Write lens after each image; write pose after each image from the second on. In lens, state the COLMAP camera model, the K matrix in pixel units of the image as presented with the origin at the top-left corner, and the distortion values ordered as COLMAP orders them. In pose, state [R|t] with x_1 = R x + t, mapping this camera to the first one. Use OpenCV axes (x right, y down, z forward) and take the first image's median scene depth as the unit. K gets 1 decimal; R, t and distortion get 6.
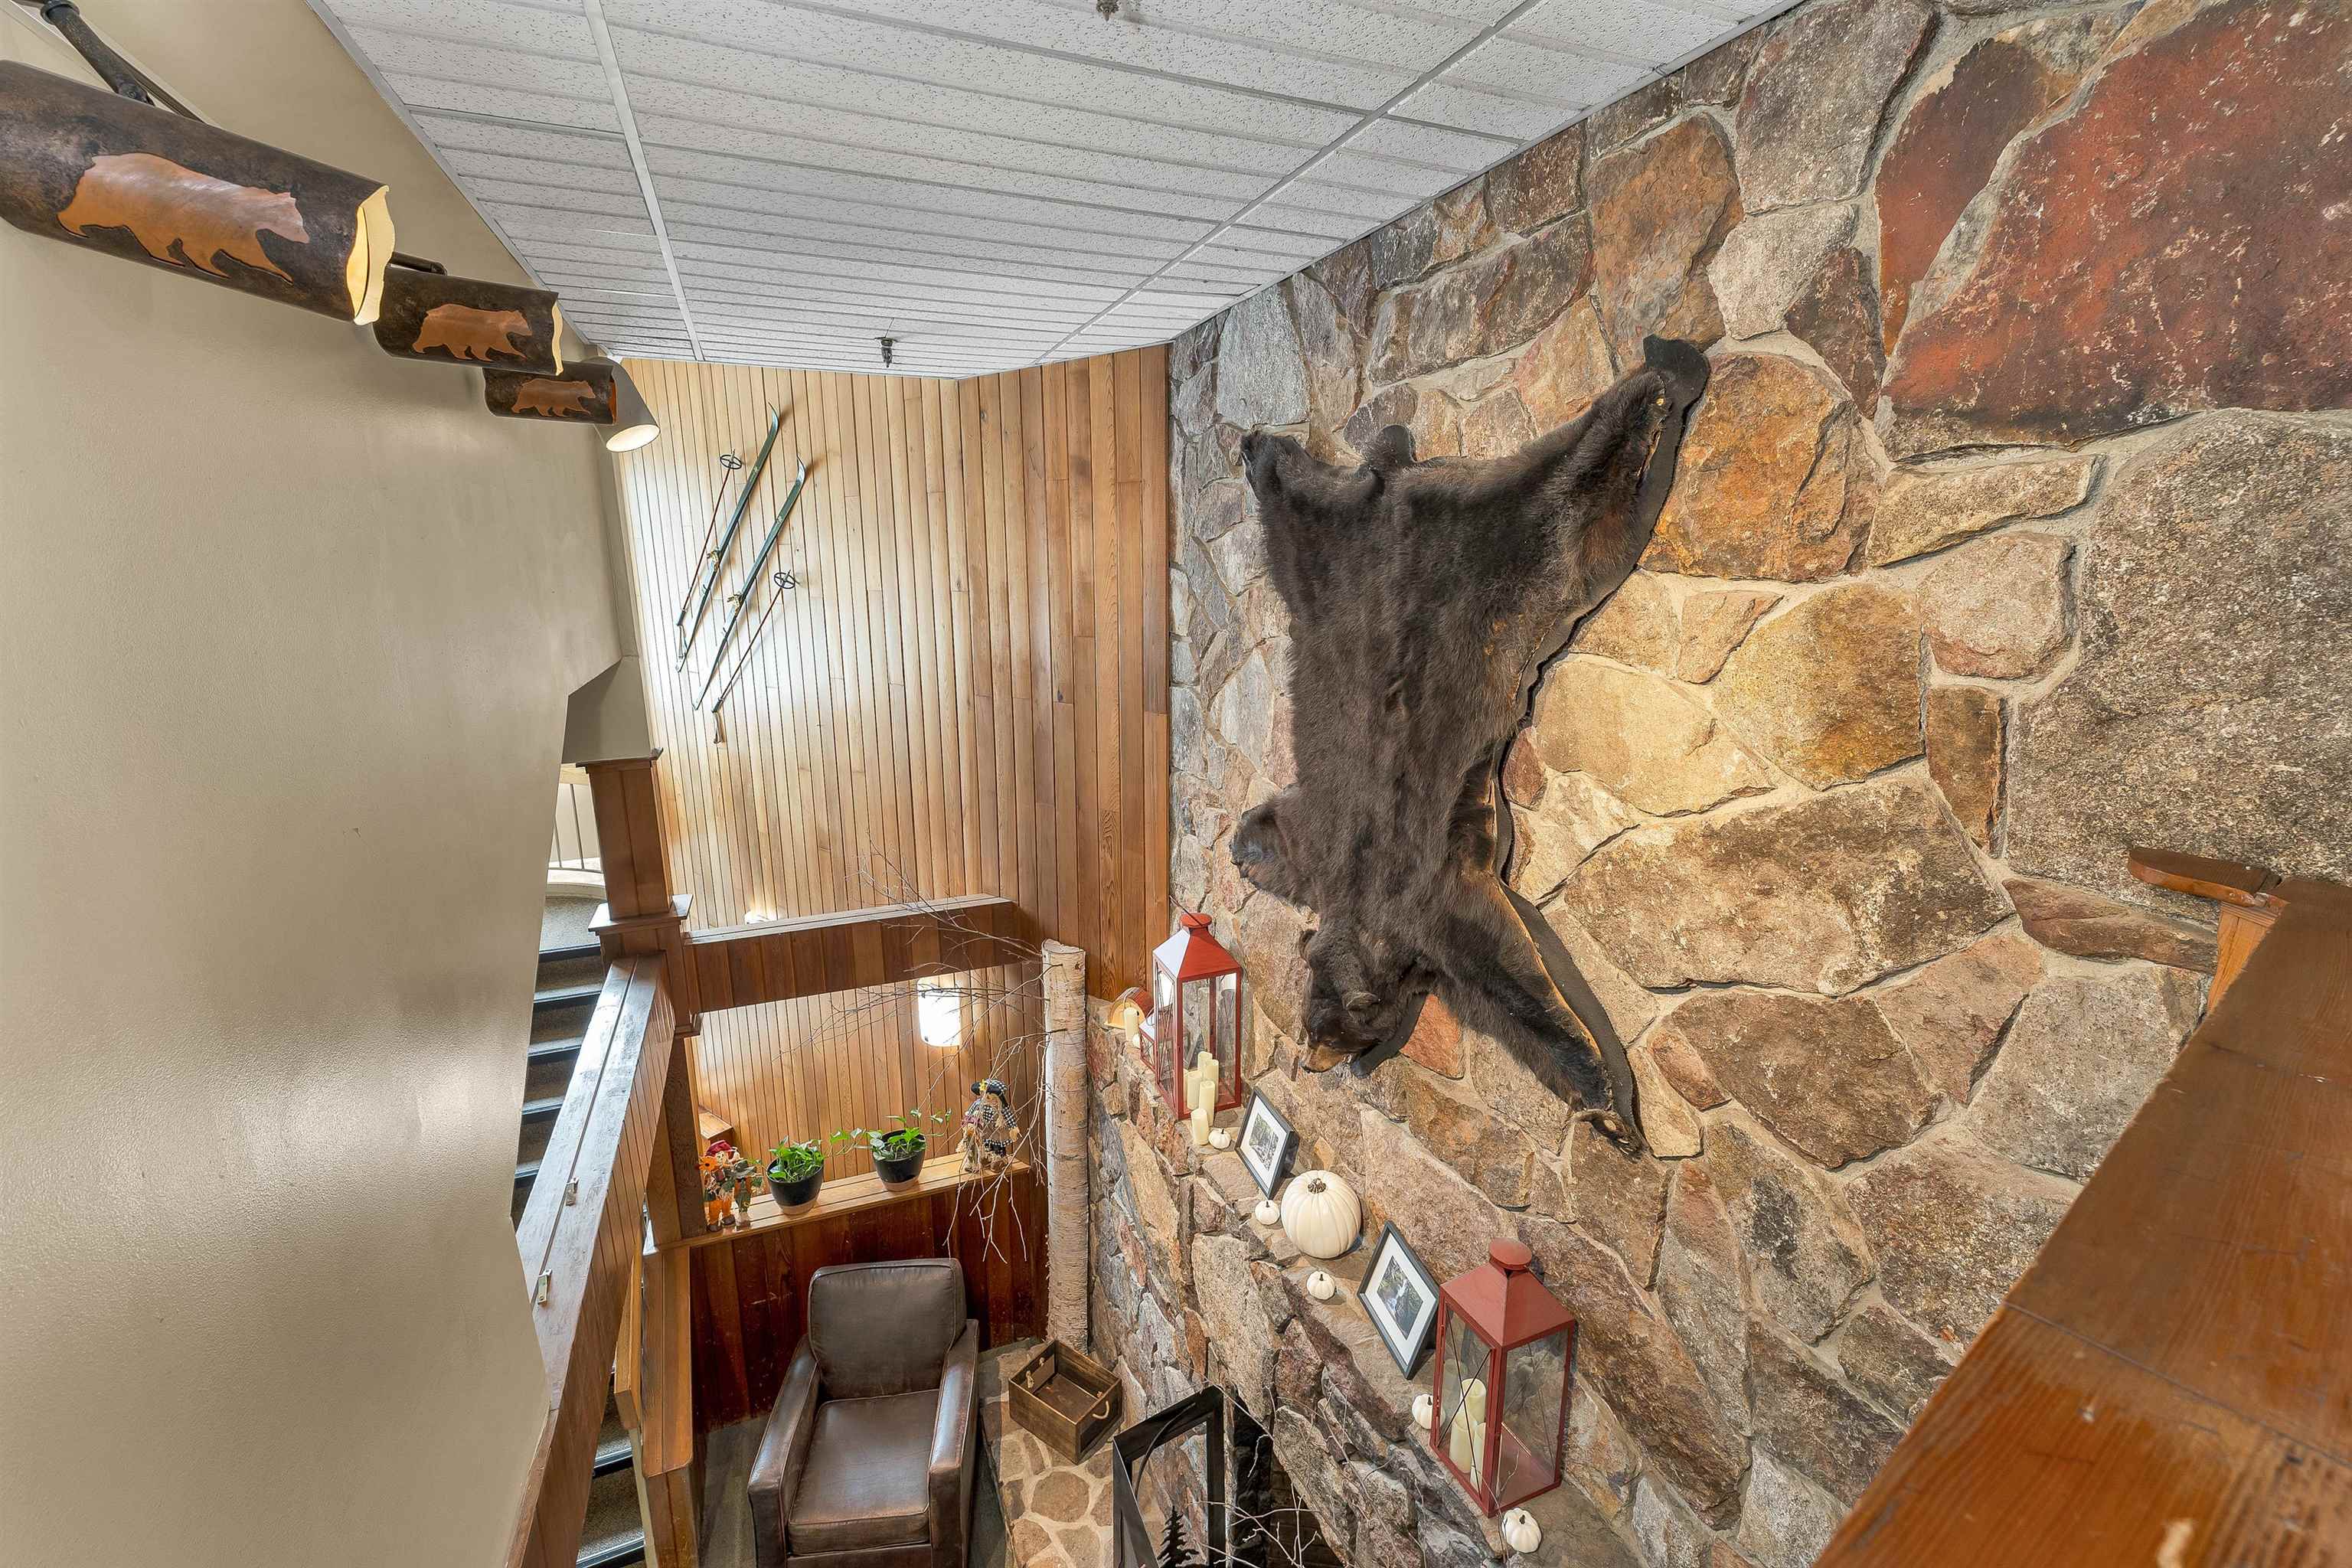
lens RADIAL K [[994.4, 0, 1173.1], [0, 994.4, 802.2], [0, 0, 1]] dist [-0.001071, 0.000828]
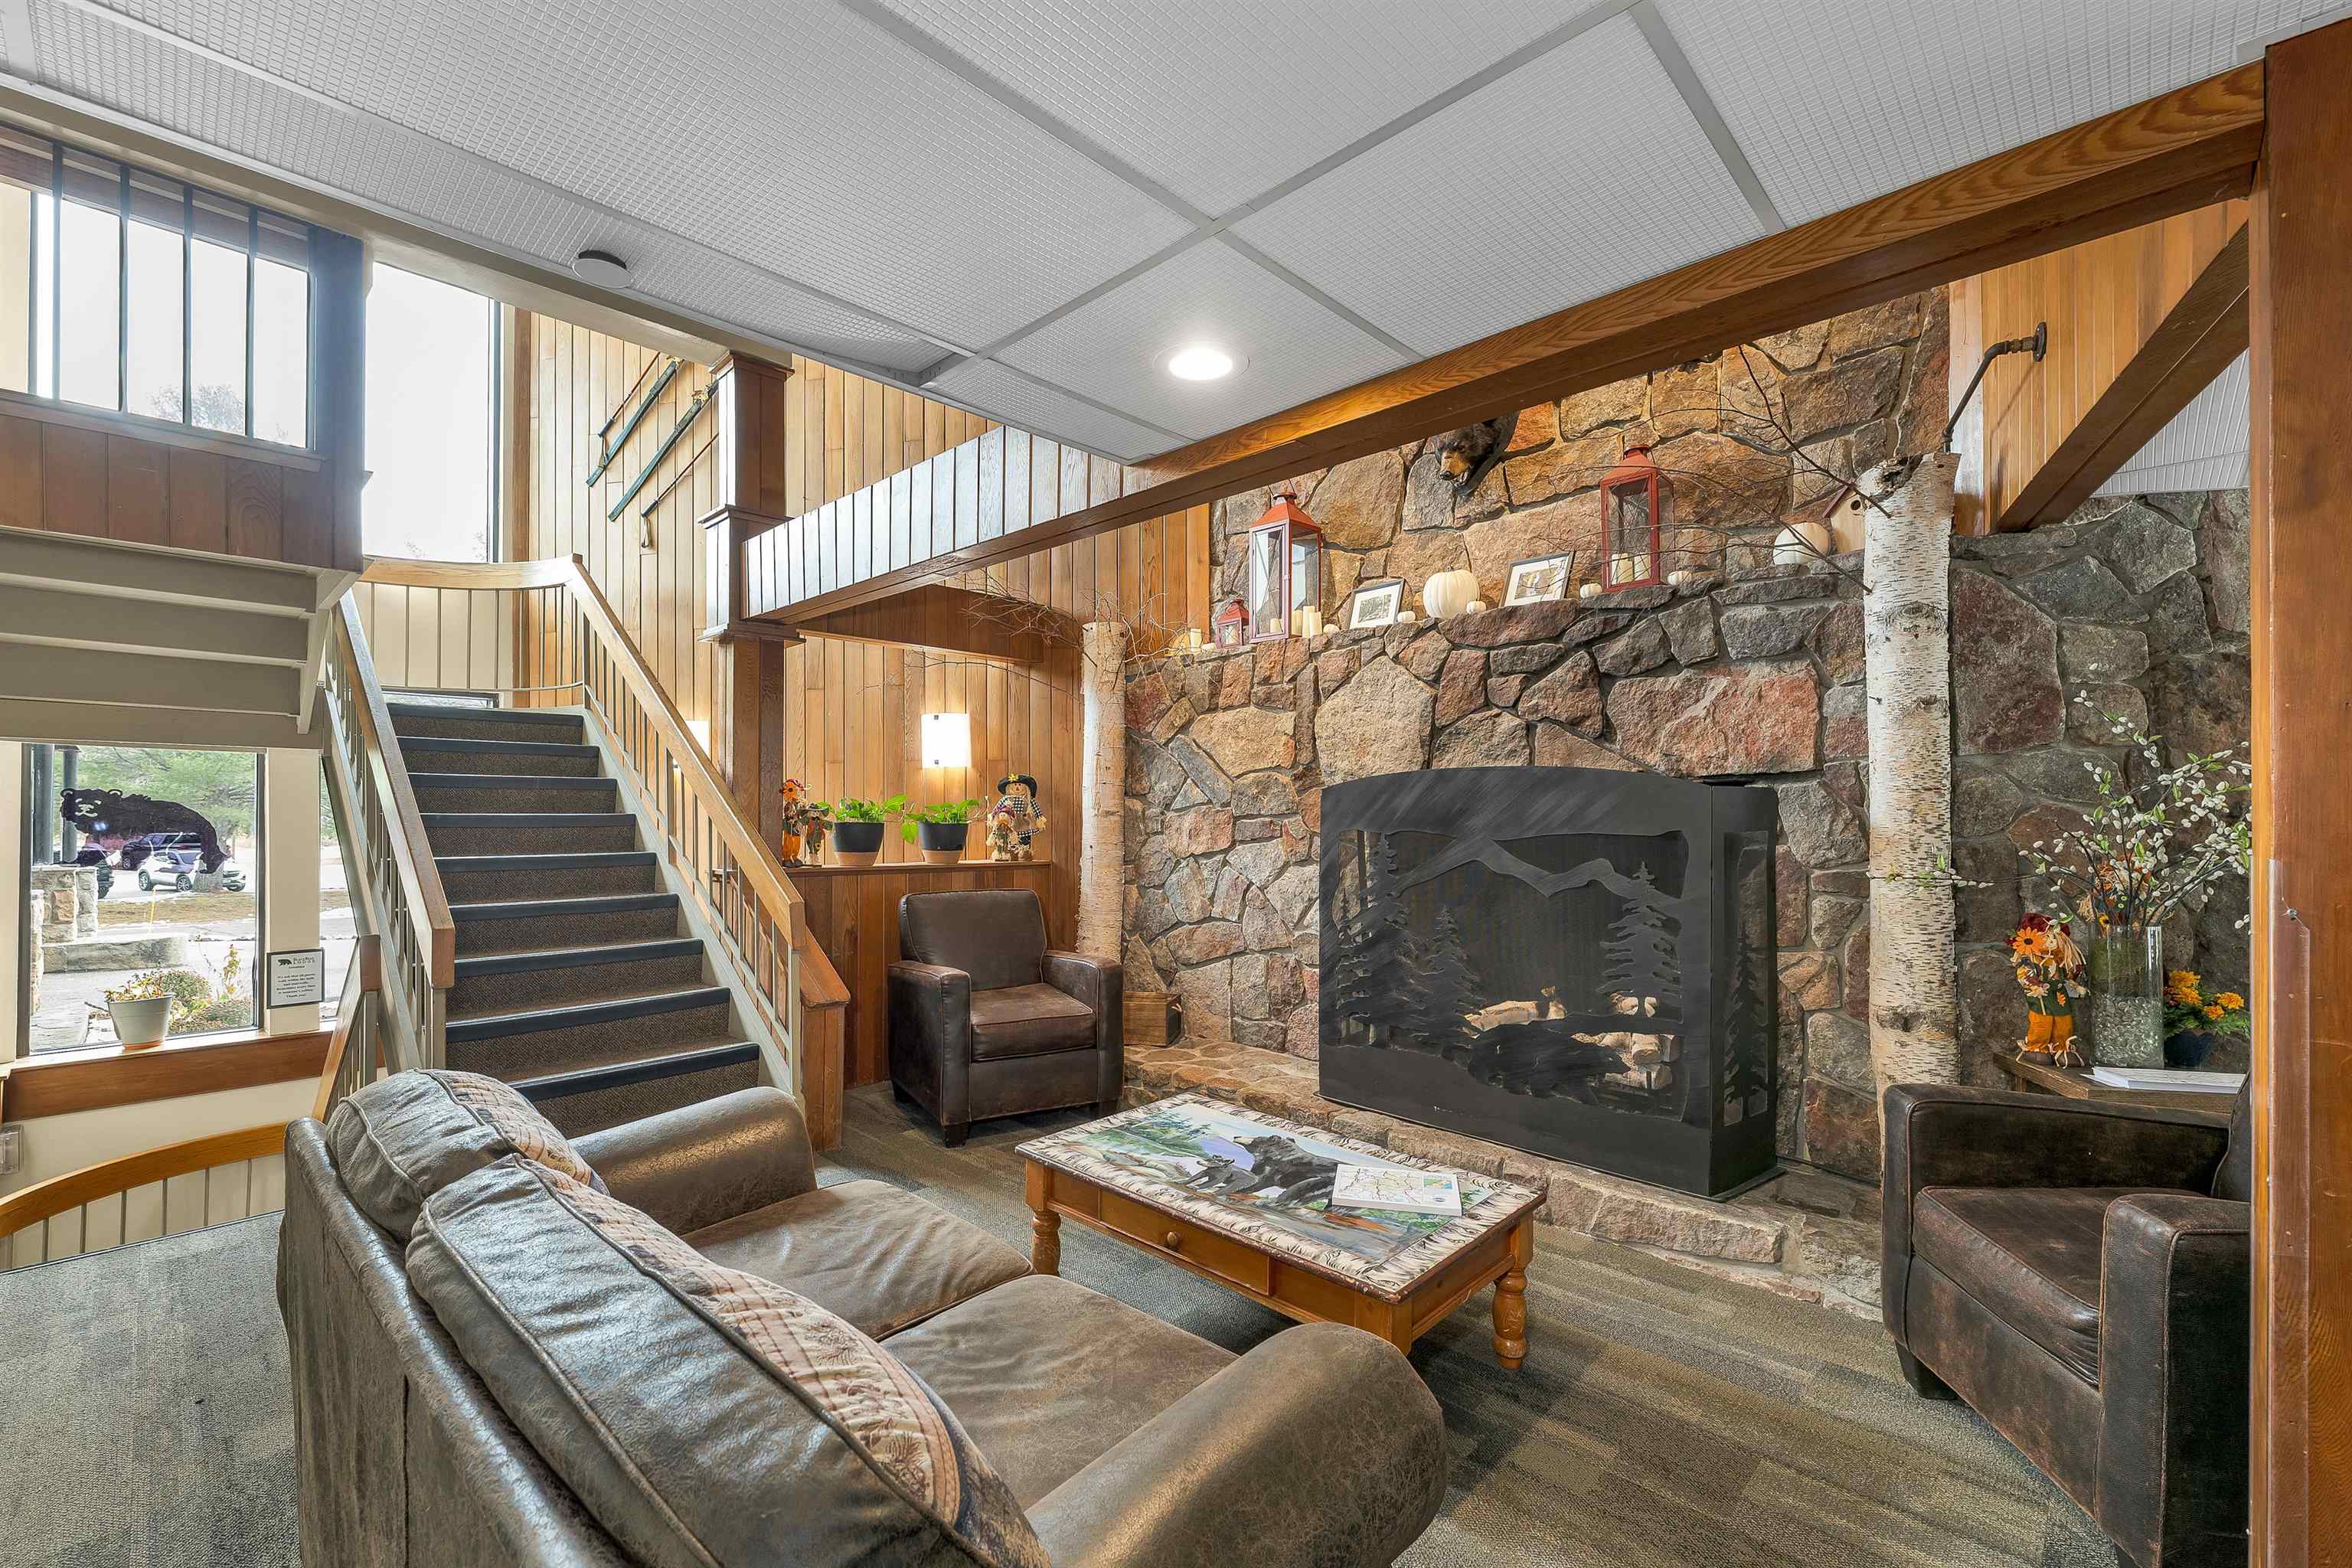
lens RADIAL K [[1008.9, 0, 1194.6], [0, 1008.9, 837.5], [0, 0, 1]] dist [0.000168, 0.000127]
pose [[0.913894, 0.000028, 0.405952, -0.503646], [0.091262, 0.974389, -0.205518, 0.653430], [-0.395561, 0.224870, 0.890486, -0.057234]]
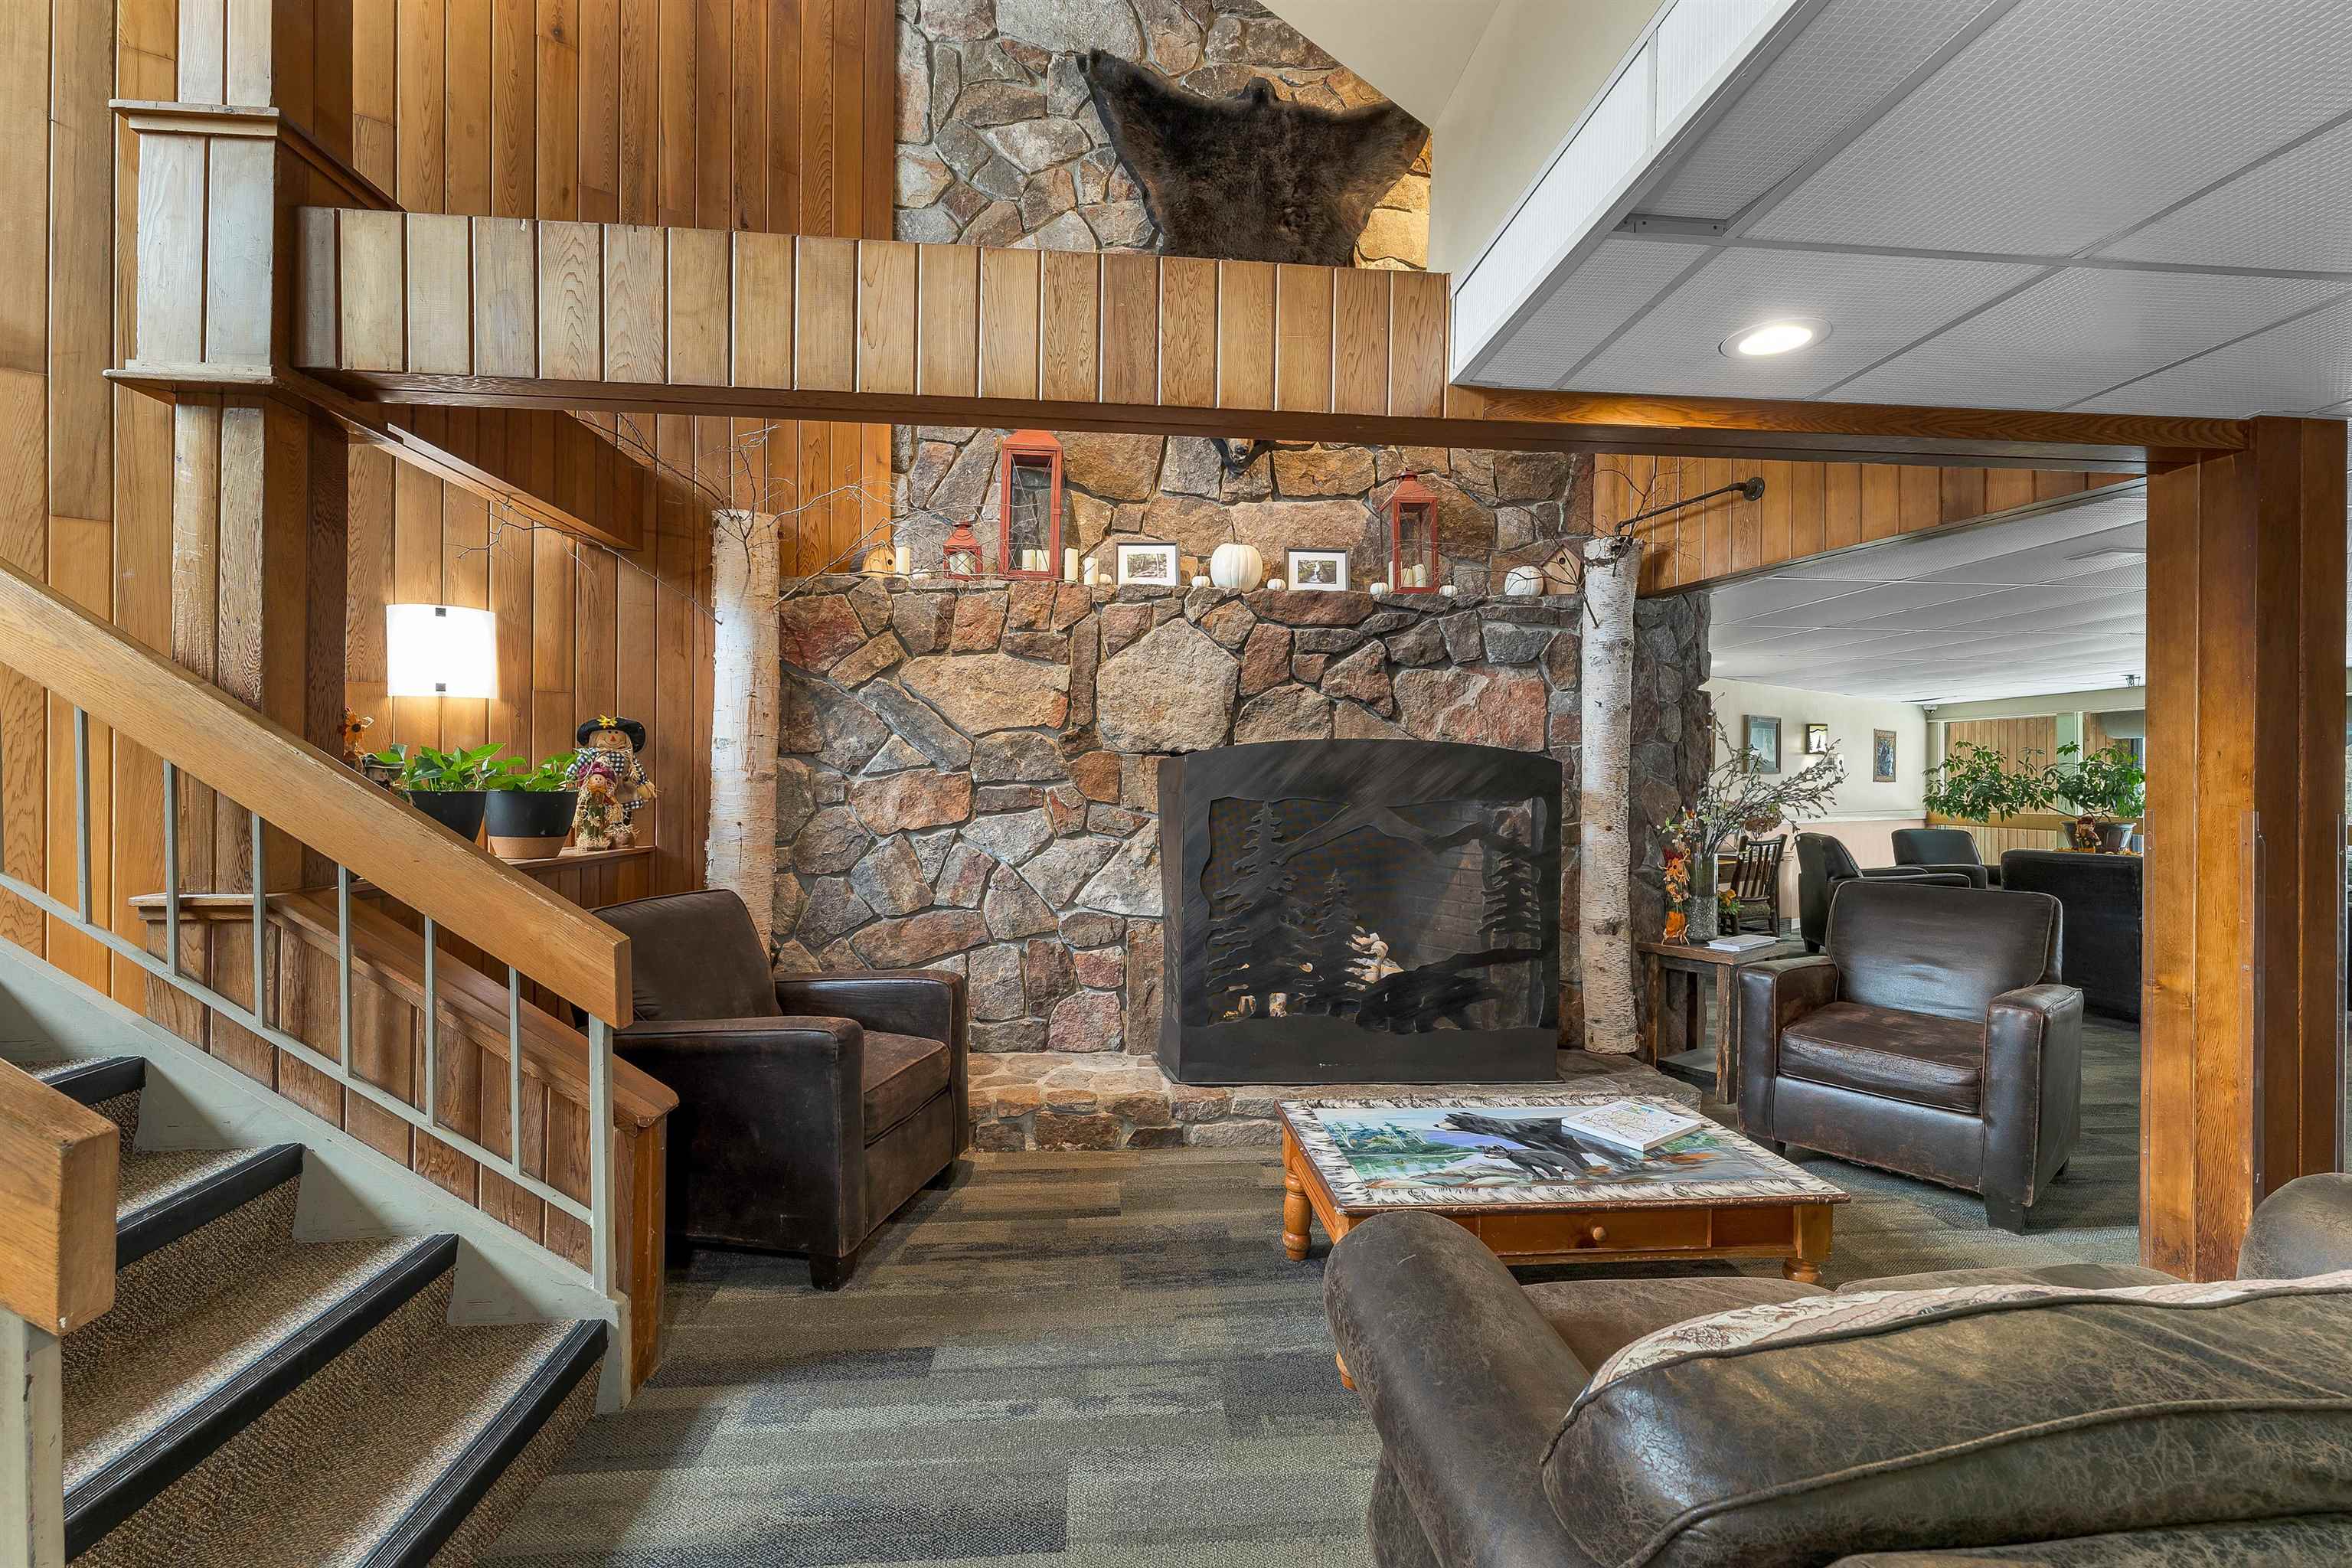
lens RADIAL K [[994.4, 0, 1173.1], [0, 994.4, 802.2], [0, 0, 1]] dist [-0.001071, 0.000828]
pose [[0.287105, -0.009596, 0.957851, -0.832660], [0.225397, 0.972550, -0.057817, 0.520234], [-0.931003, 0.232496, 0.281387, 0.478328]]
